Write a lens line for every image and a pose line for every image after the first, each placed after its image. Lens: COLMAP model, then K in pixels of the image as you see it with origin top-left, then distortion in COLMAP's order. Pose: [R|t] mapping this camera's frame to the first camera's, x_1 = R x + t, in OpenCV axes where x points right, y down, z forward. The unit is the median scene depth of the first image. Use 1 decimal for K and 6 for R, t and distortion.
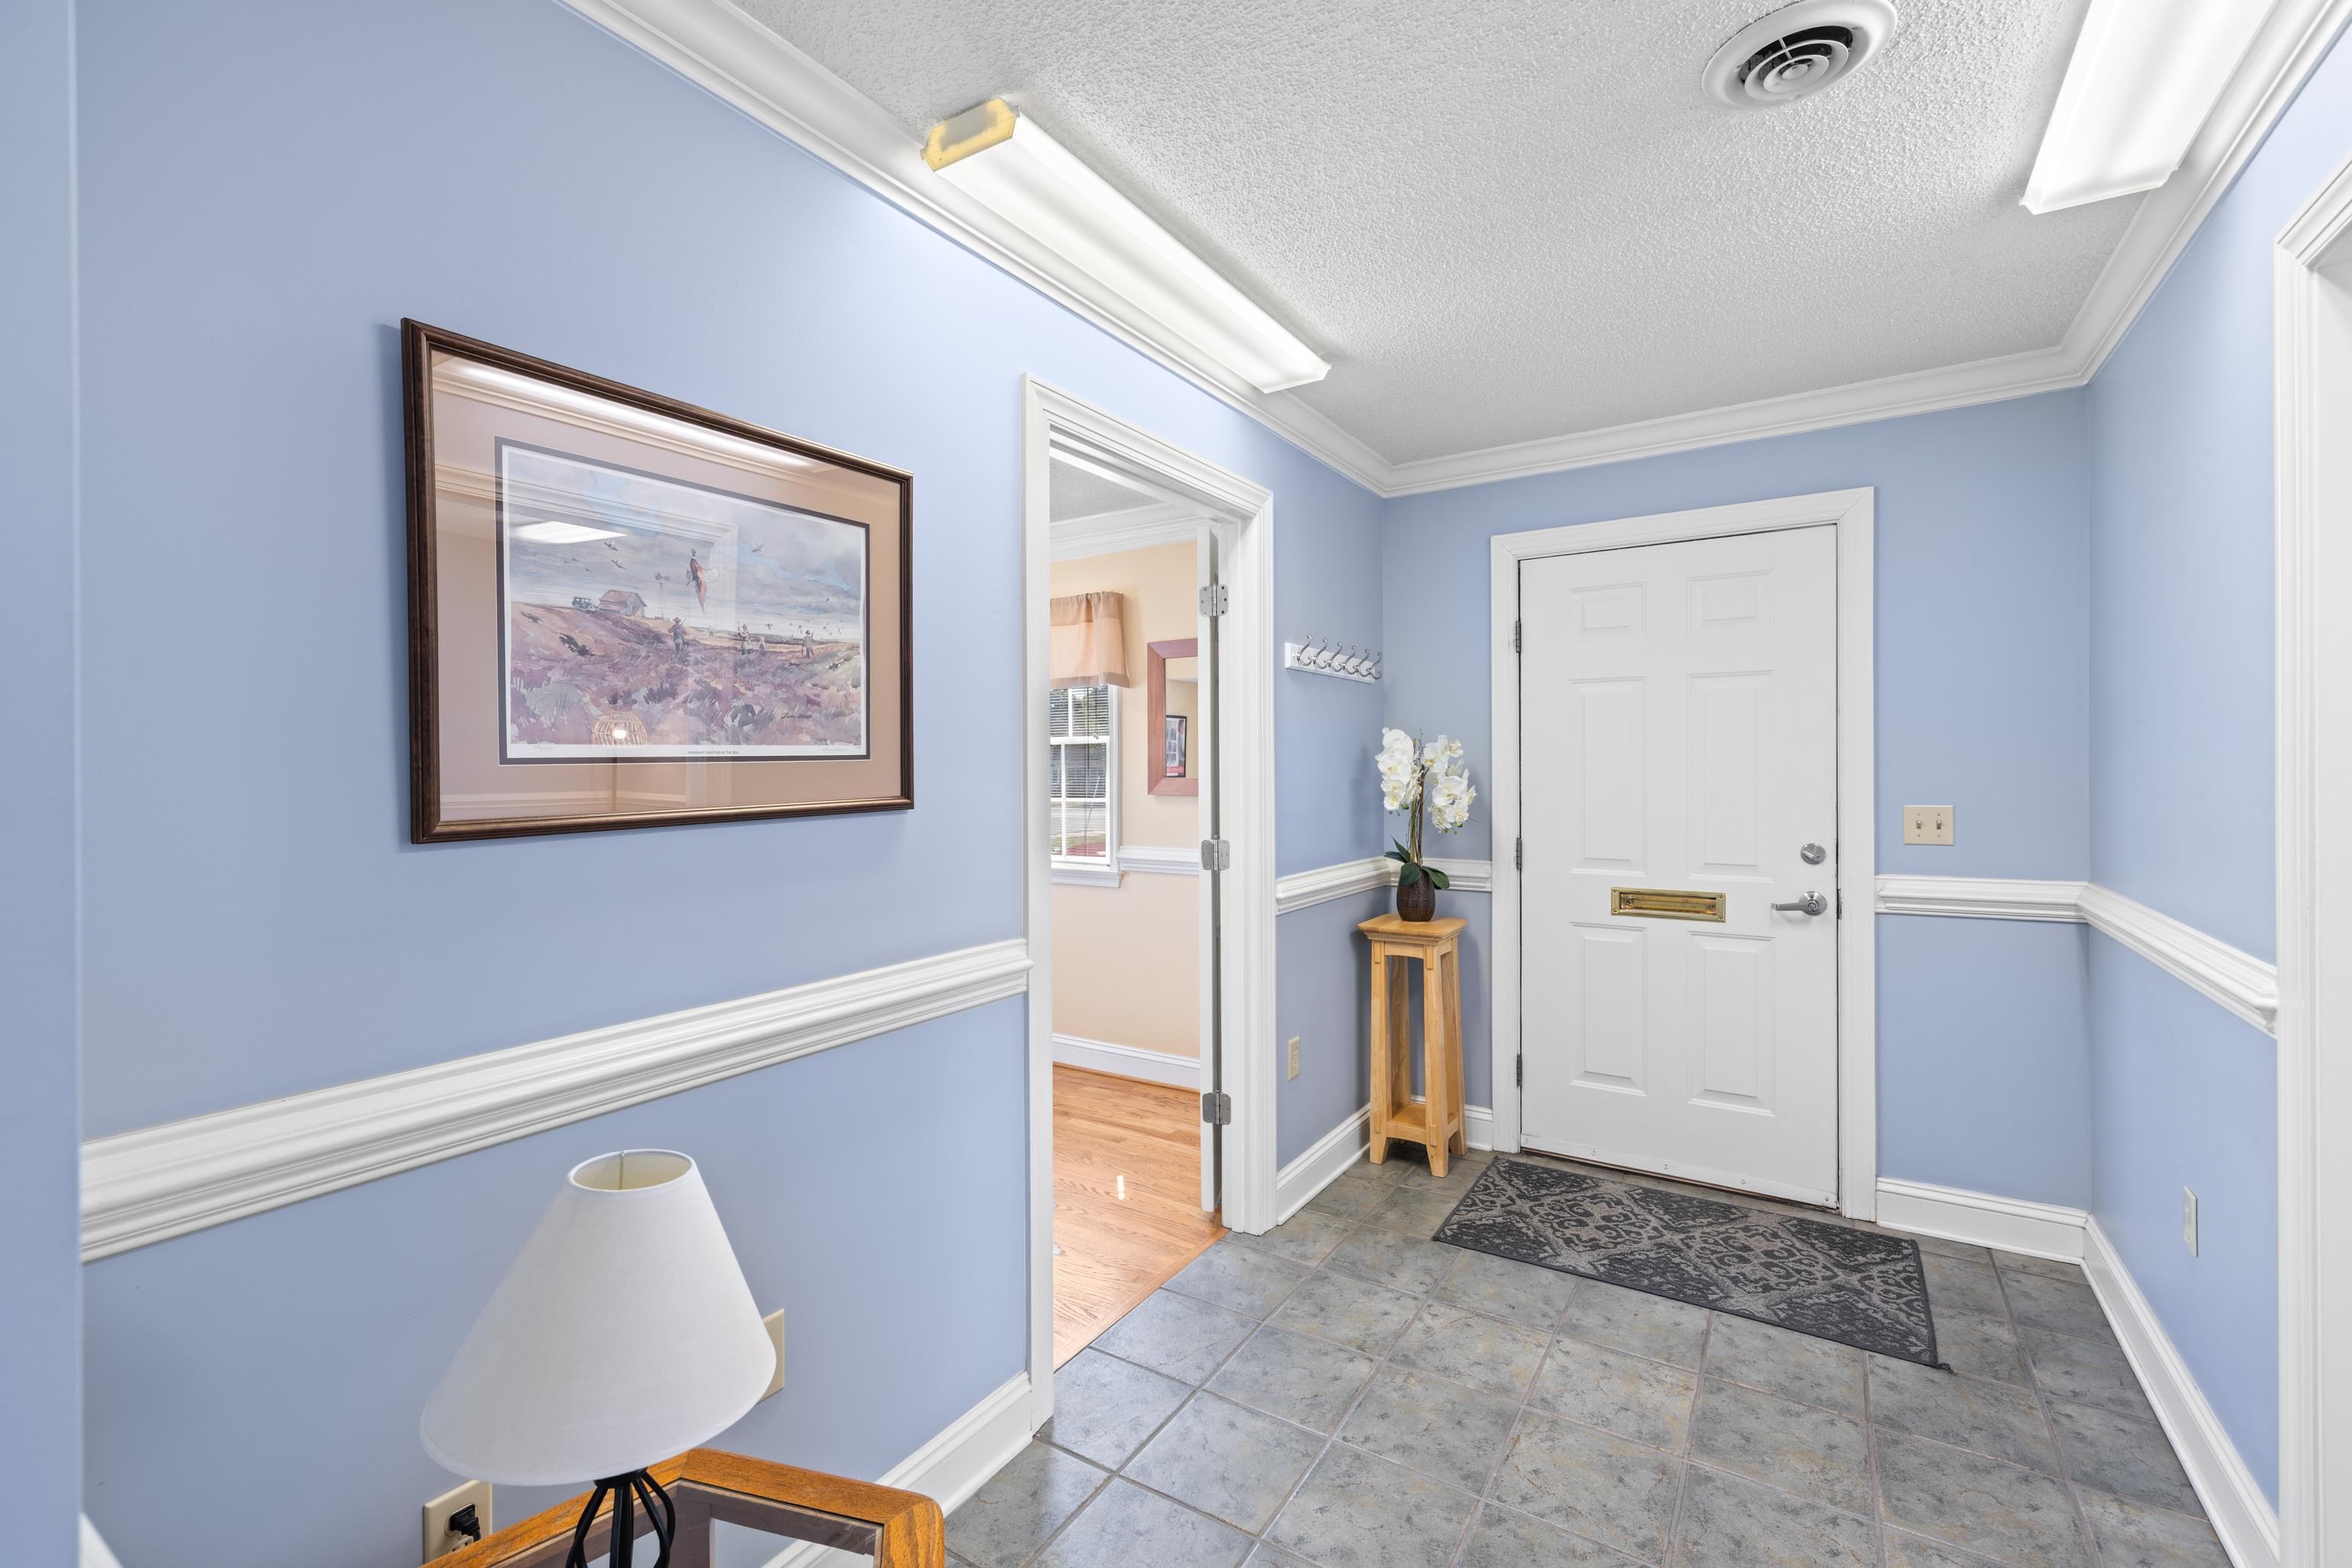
lens RADIAL K [[993.1, 0, 1177.7], [0, 993.1, 772.0], [0, 0, 1]] dist [-0.001462, 0.000569]
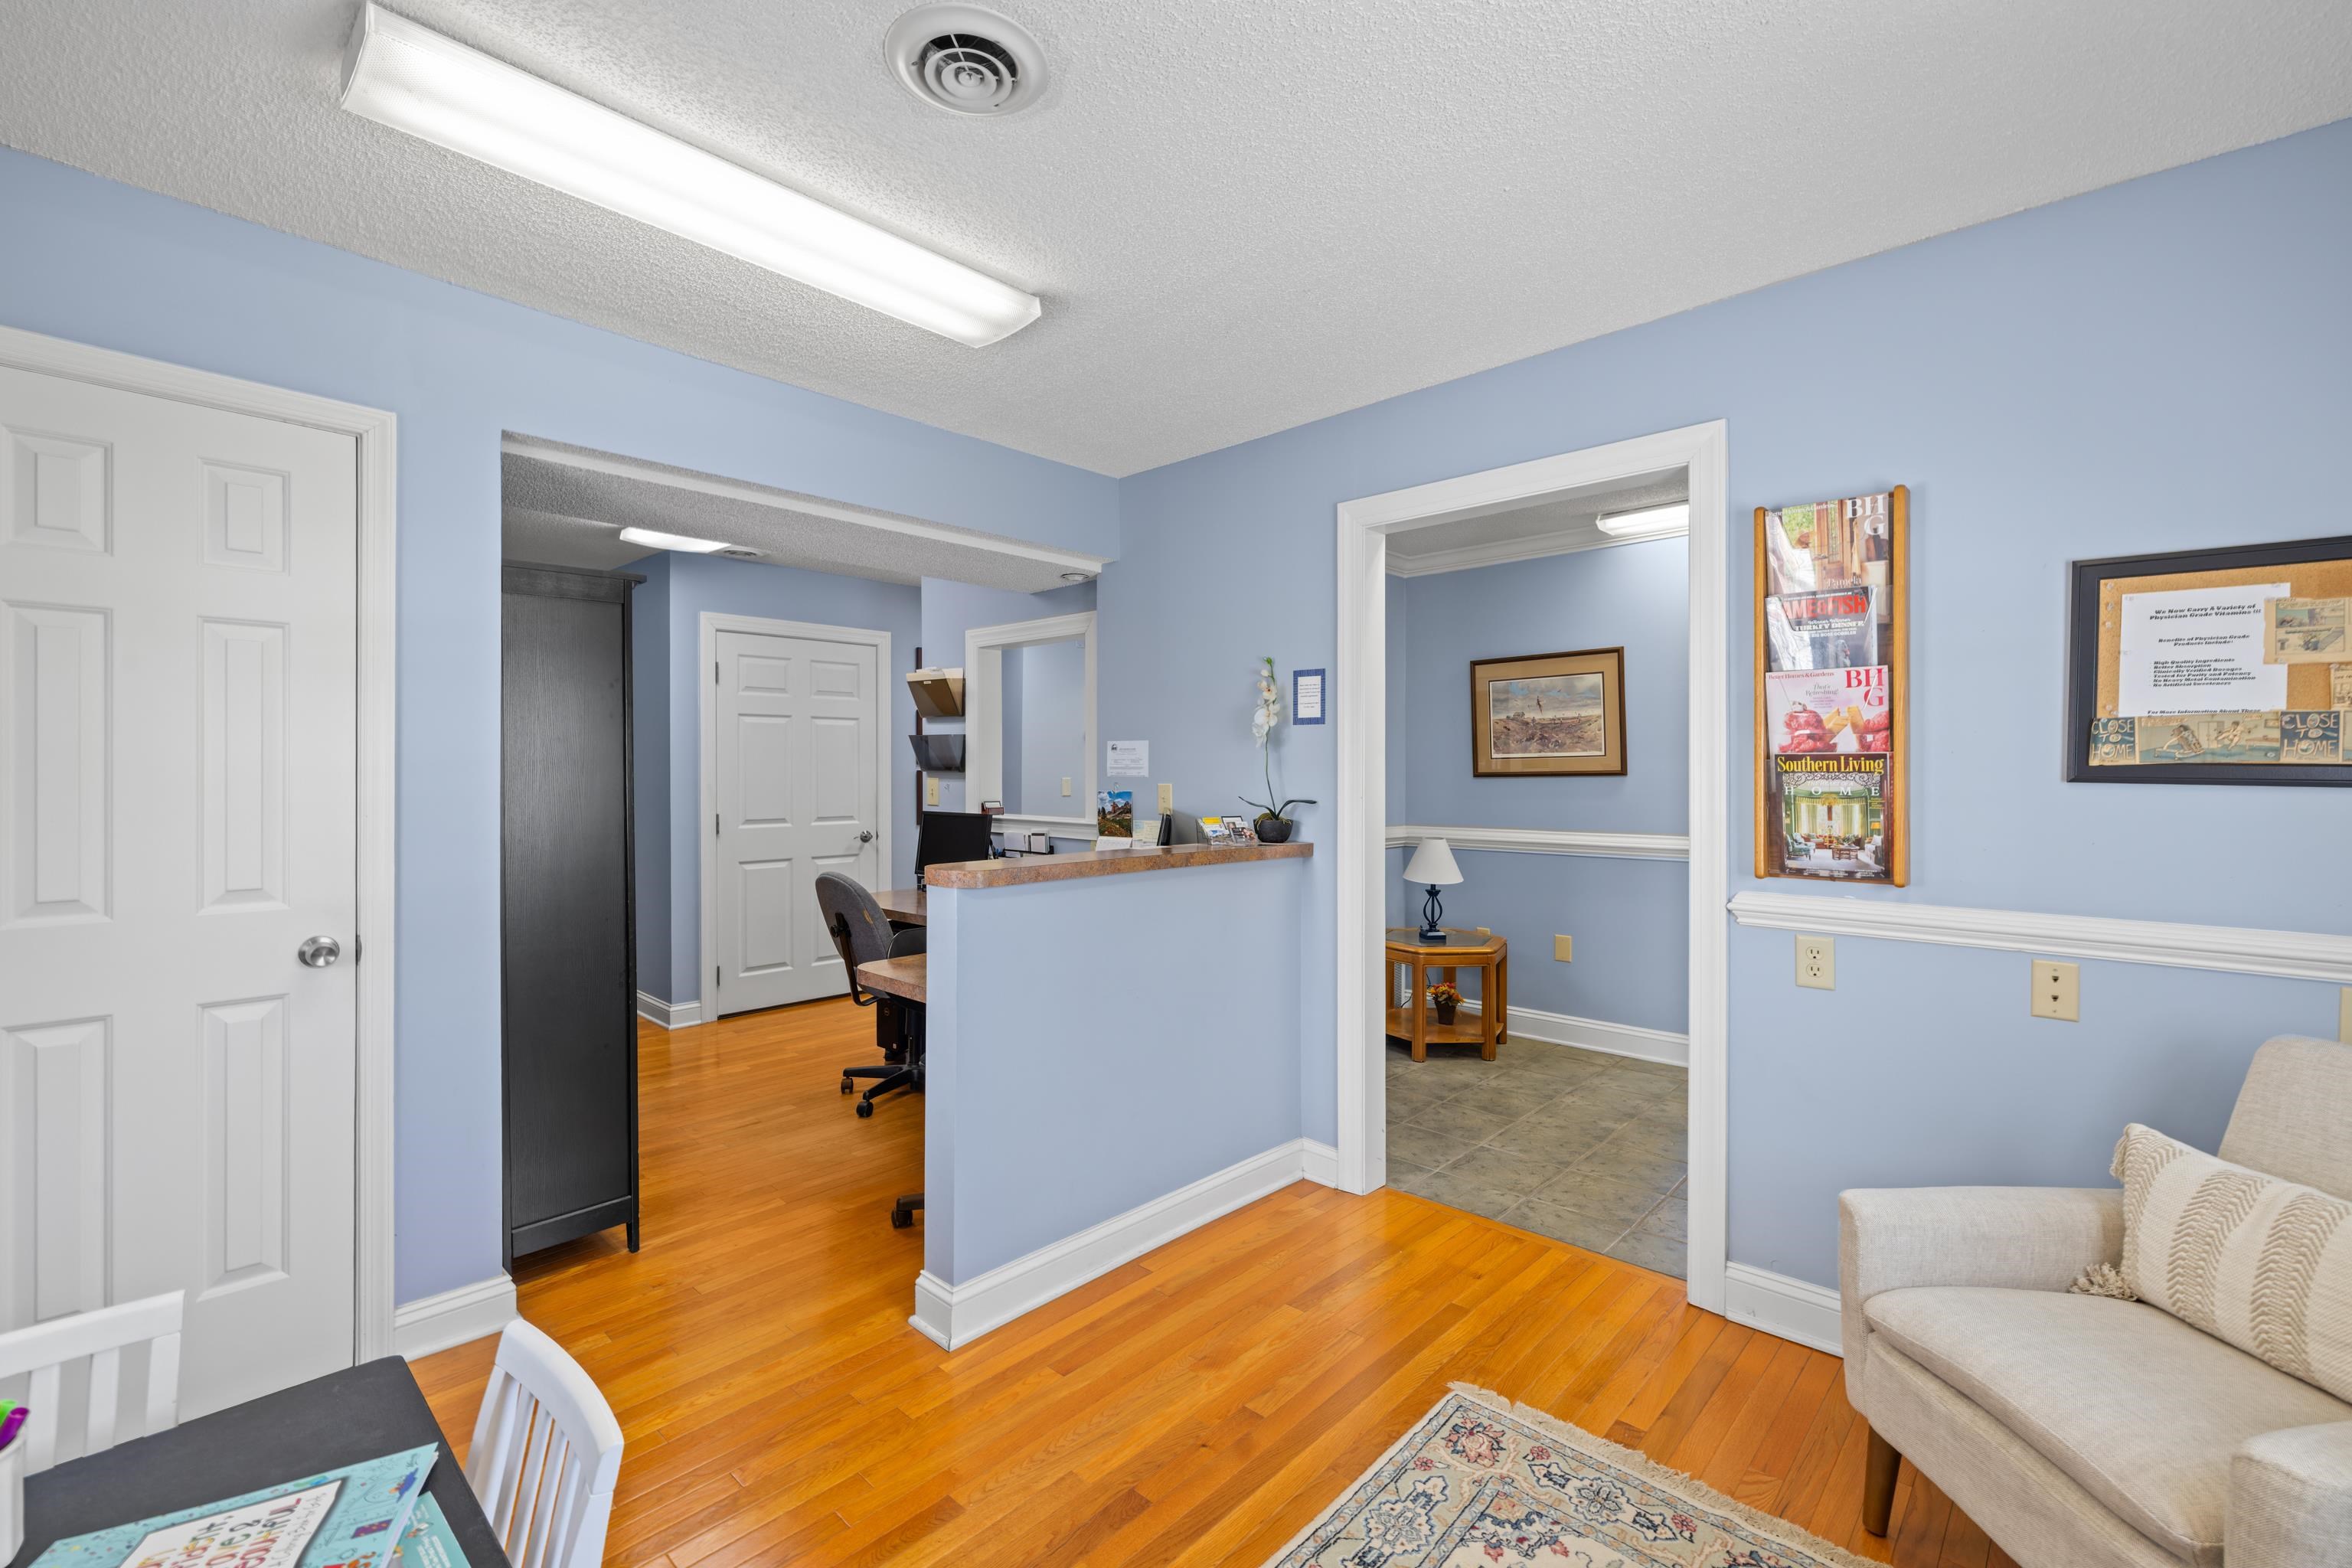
lens RADIAL K [[993.1, 0, 1181.8], [0, 993.1, 777.7], [0, 0, 1]] dist [-0.001462, 0.000569]
pose [[-0.178285, 0.015992, -0.983849, 1.530238], [0.001760, 0.999872, 0.015933, -0.000036], [0.983977, 0.001109, -0.178290, 0.198473]]
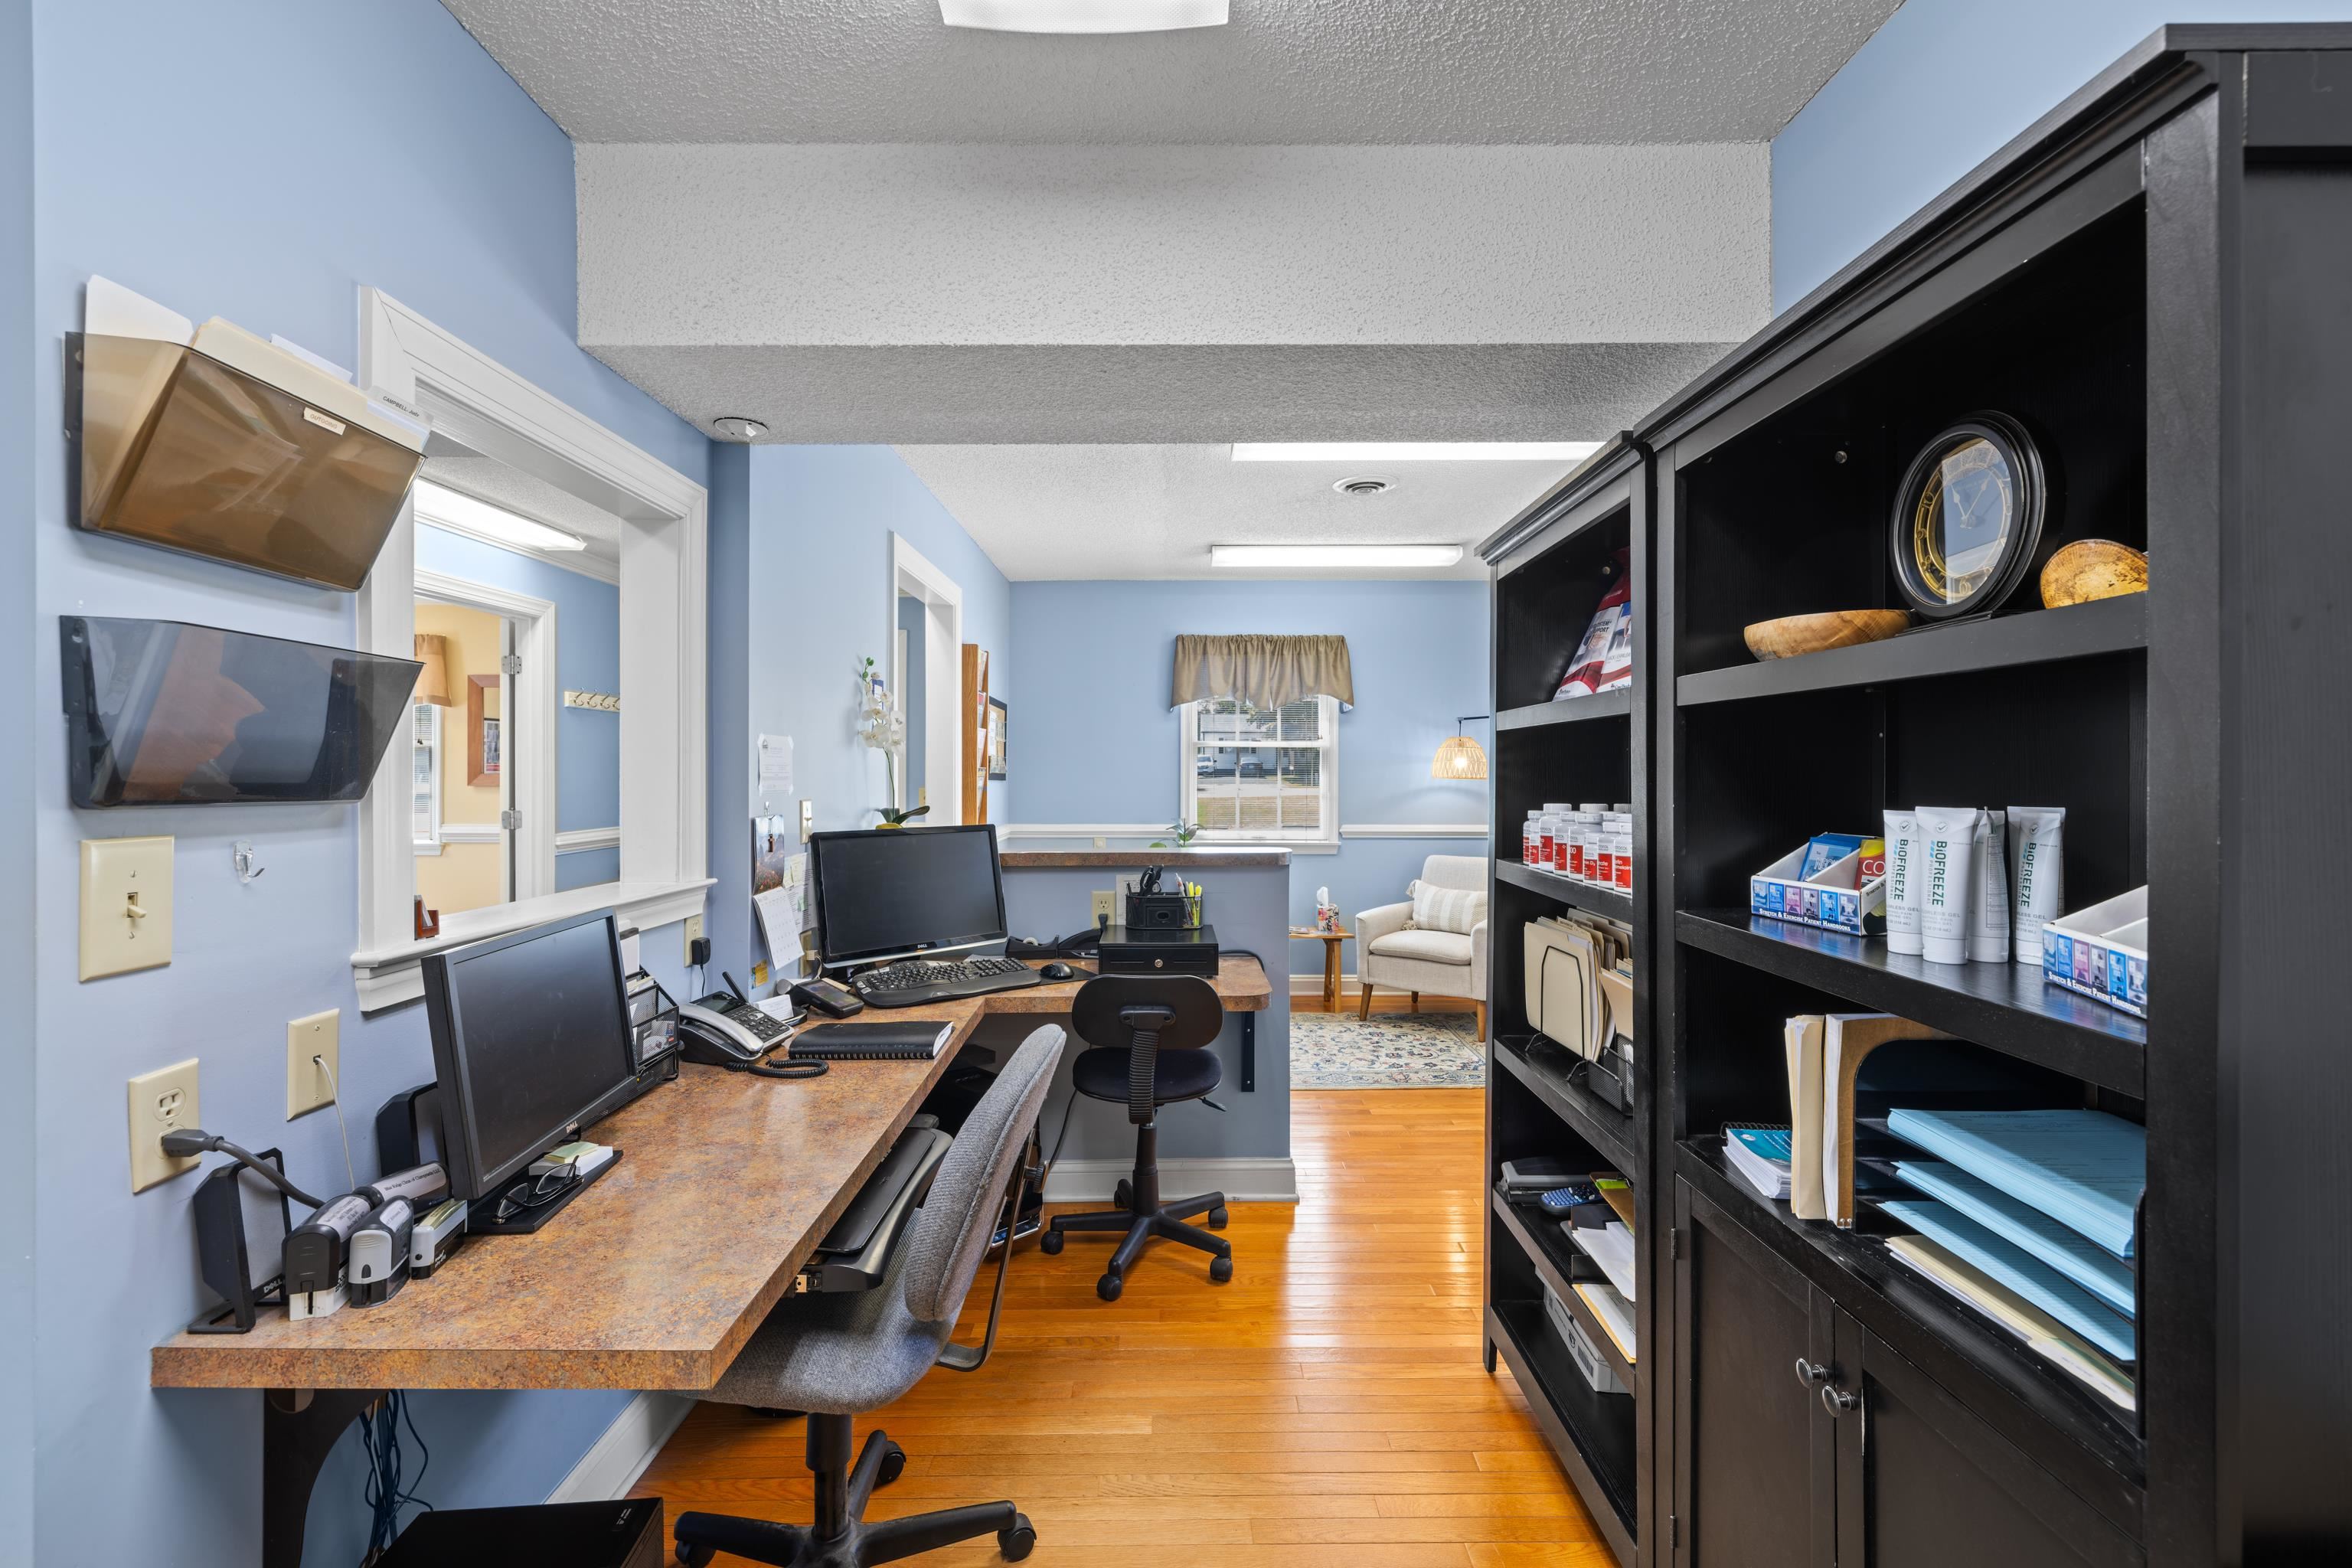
lens RADIAL K [[993.1, 0, 1179.6], [0, 993.1, 774.0], [0, 0, 1]] dist [-0.001462, 0.000569]
pose [[0.838867, 0.003841, 0.544323, 0.071182], [-0.005110, 0.999987, 0.000819, 0.000792], [-0.544313, -0.003468, 0.838875, -0.998765]]
